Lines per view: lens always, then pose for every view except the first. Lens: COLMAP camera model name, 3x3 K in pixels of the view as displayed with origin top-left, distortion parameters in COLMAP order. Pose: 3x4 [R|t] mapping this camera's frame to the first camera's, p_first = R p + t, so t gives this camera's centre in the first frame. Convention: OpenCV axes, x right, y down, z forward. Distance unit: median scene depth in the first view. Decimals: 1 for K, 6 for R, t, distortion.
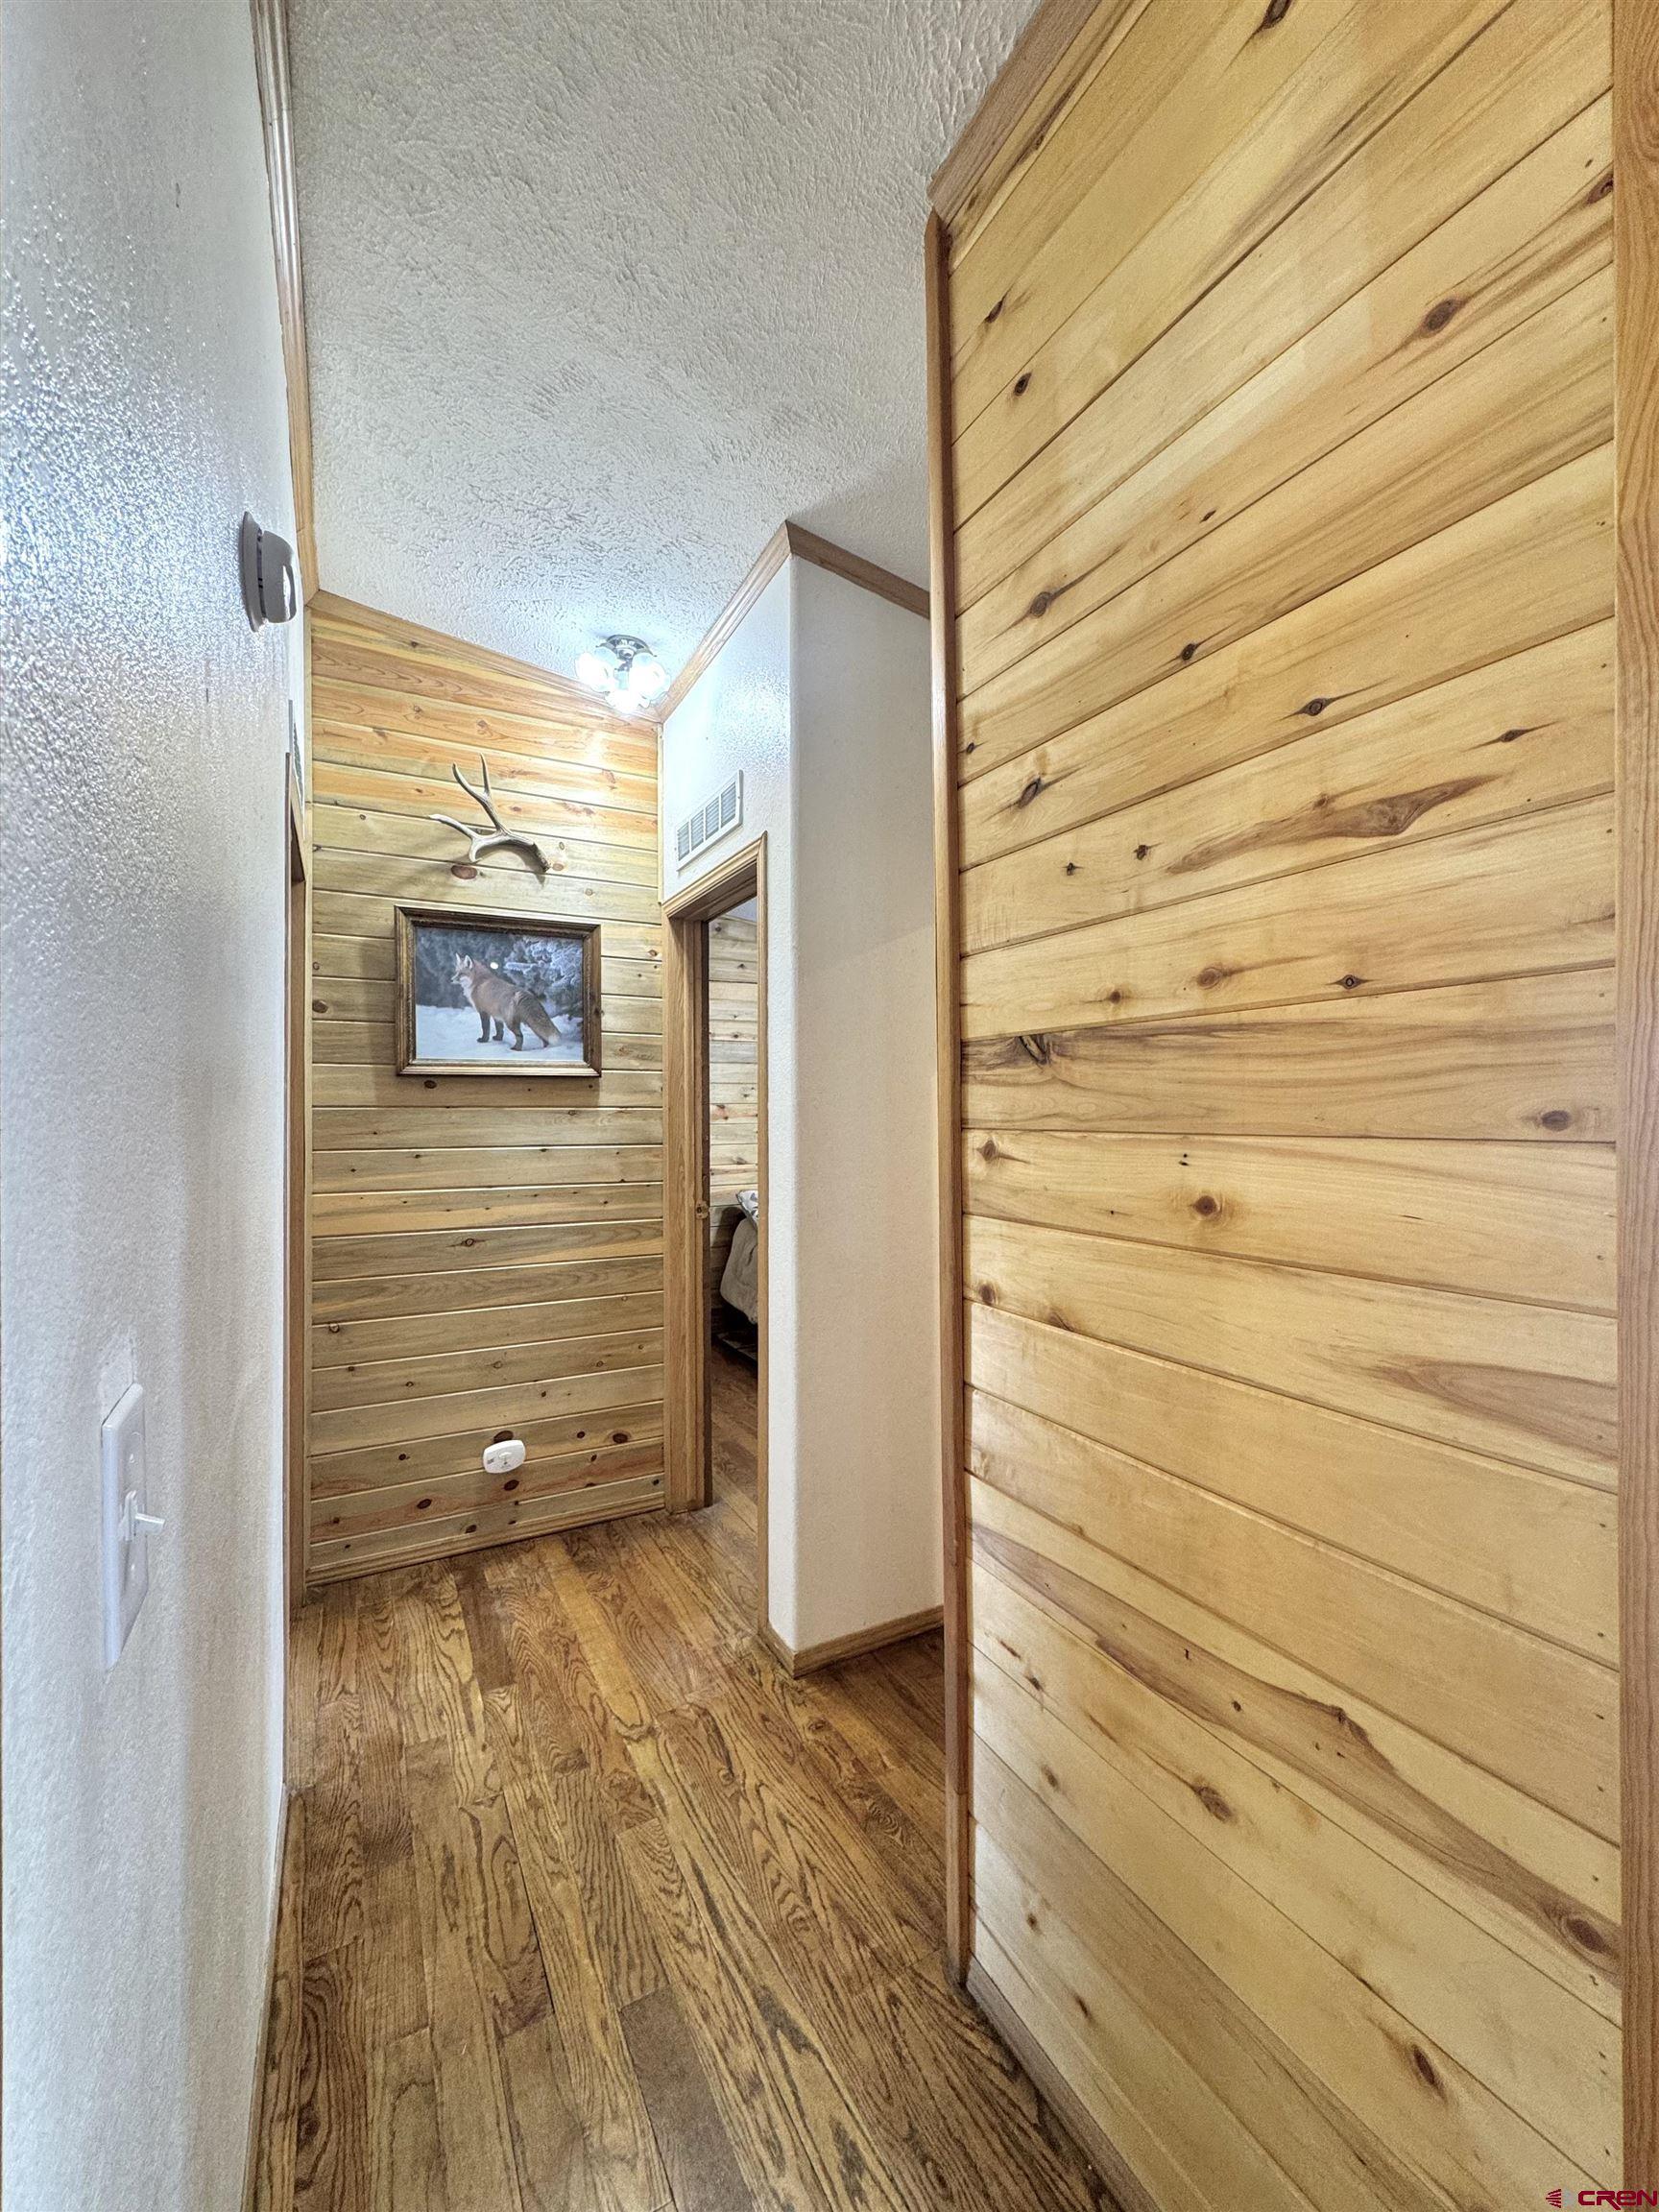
lens RADIAL K [[877.4, 0, 829.5], [0, 877.4, 1106.0], [0, 0, 1]] dist [-0.001707, -0.000082]
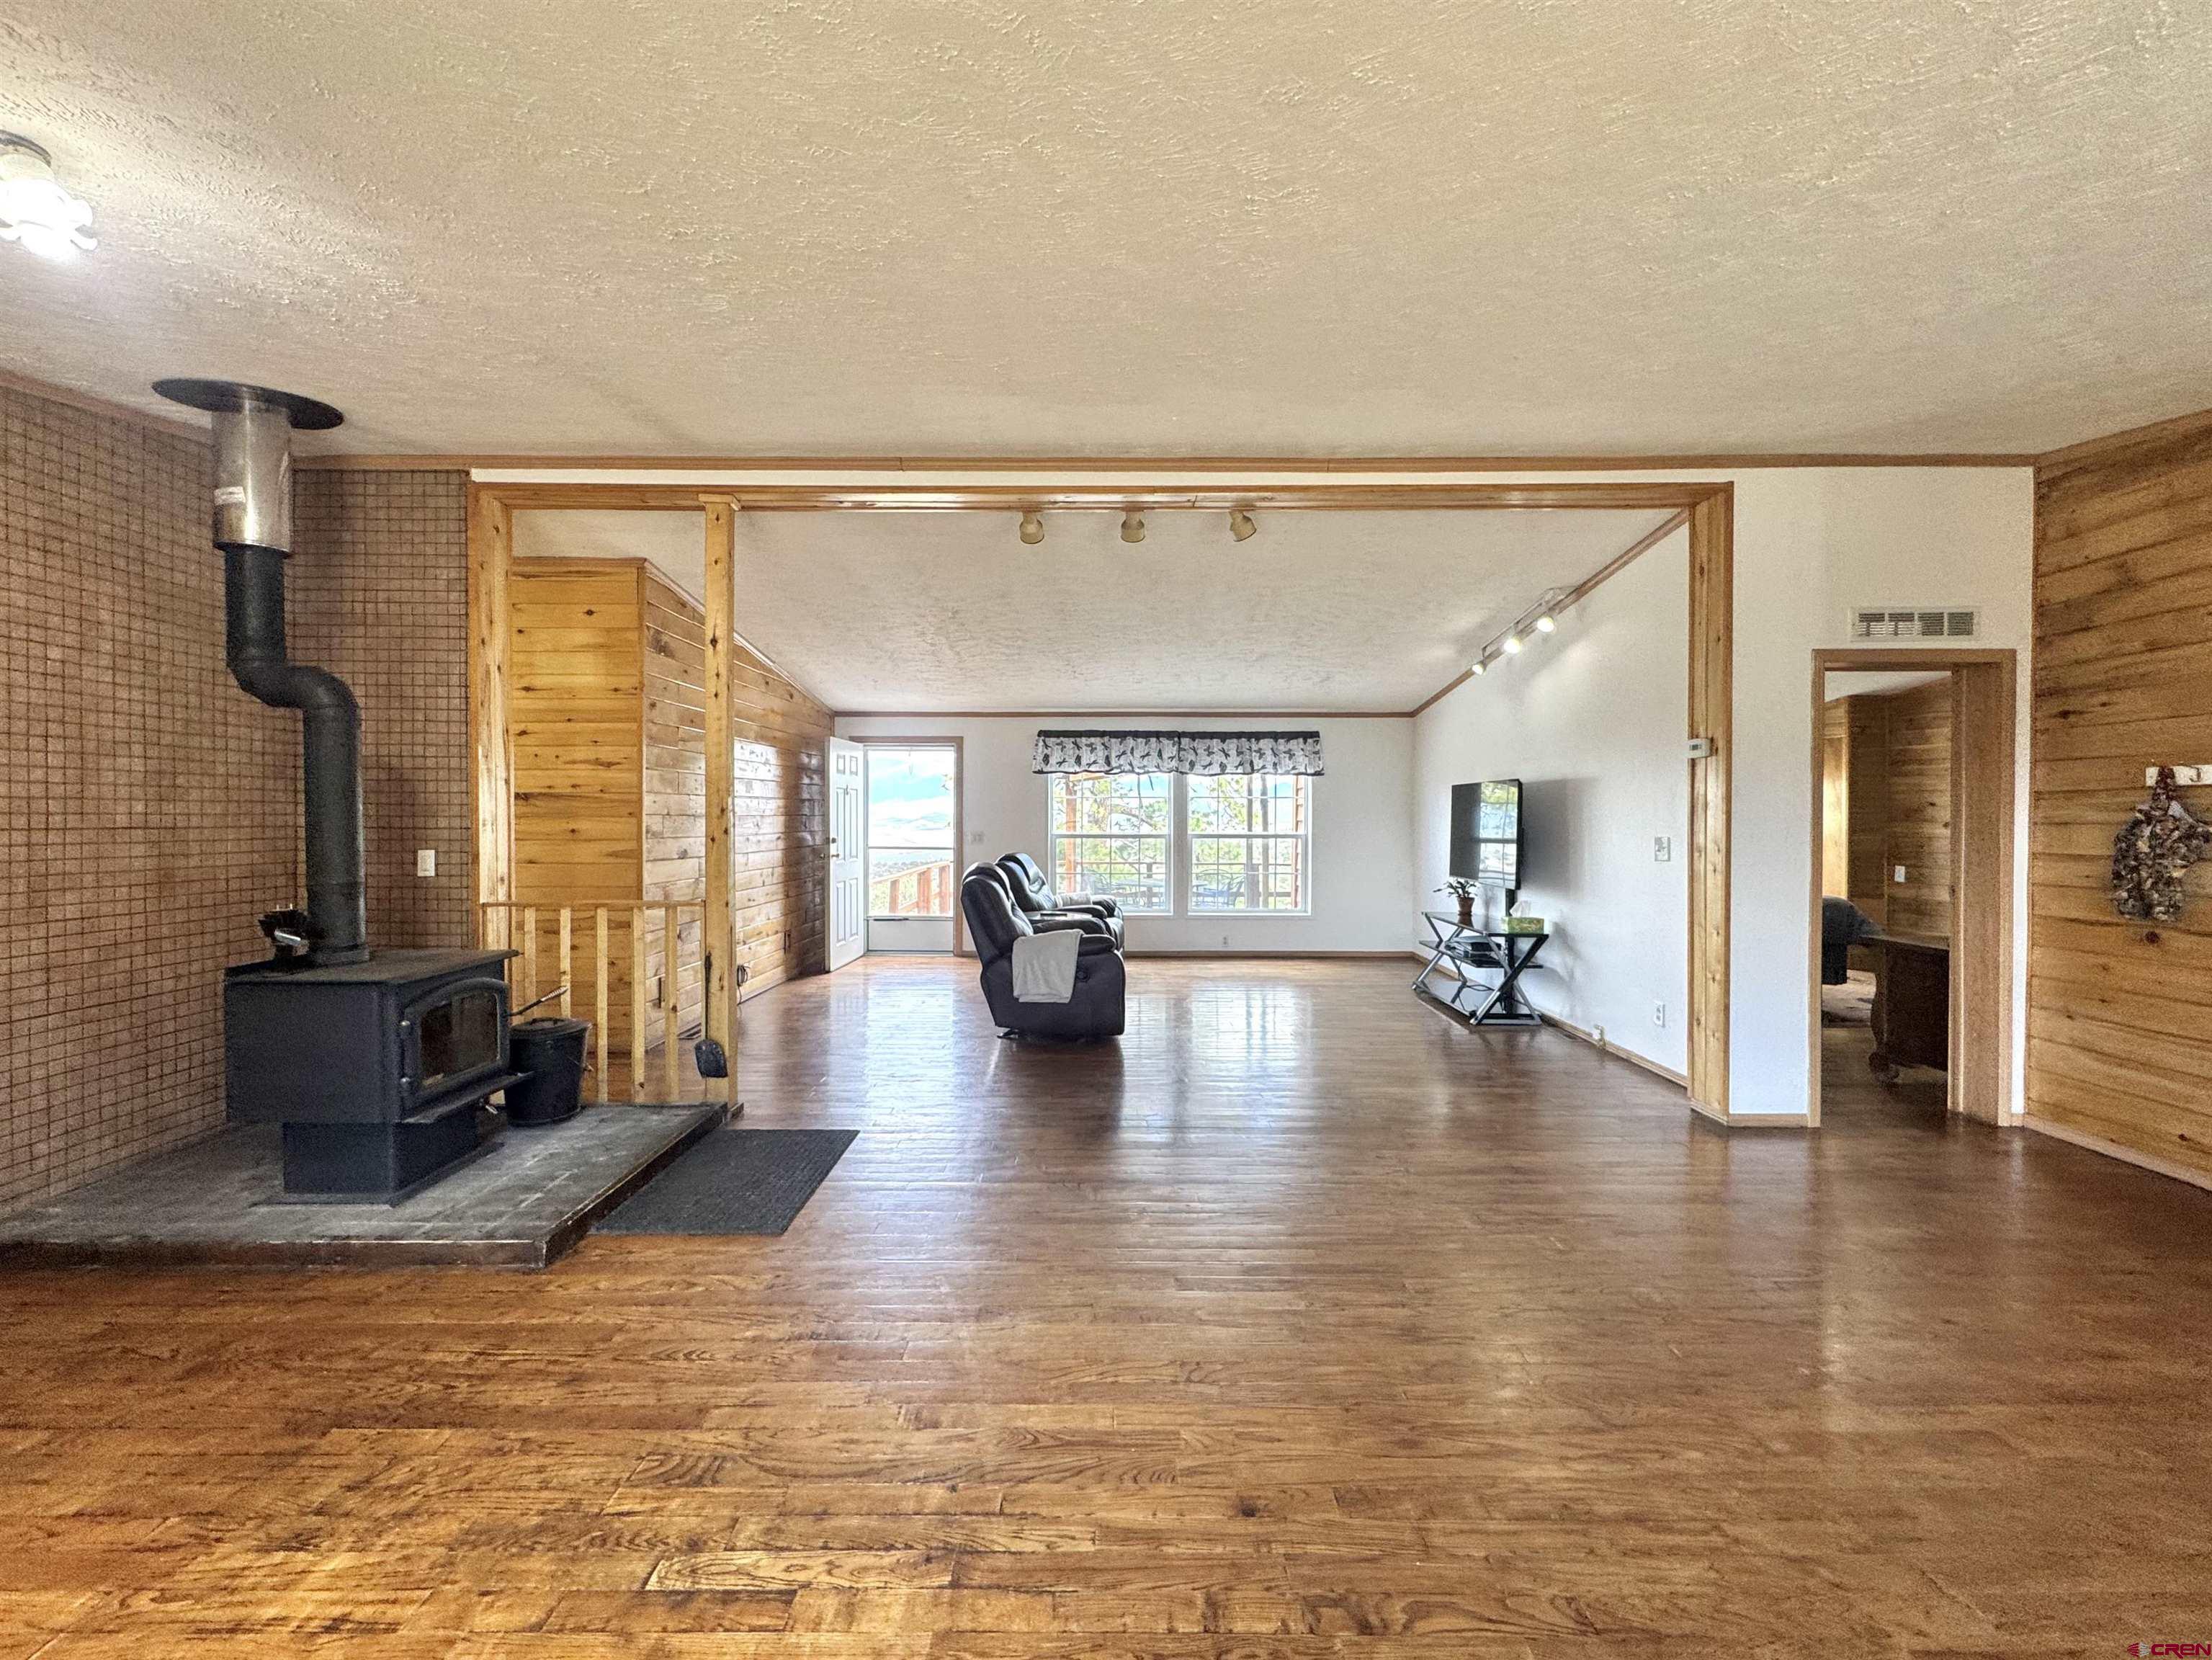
lens RADIAL K [[908.7, 0, 1106.0], [0, 908.7, 830.0], [0, 0, 1]] dist [-0.003817, -0.000122]
pose [[0.479202, -0.012556, 0.877615, -2.587482], [-0.010132, 0.999752, 0.019836, -0.025919], [-0.877646, -0.018397, 0.478956, -4.042972]]
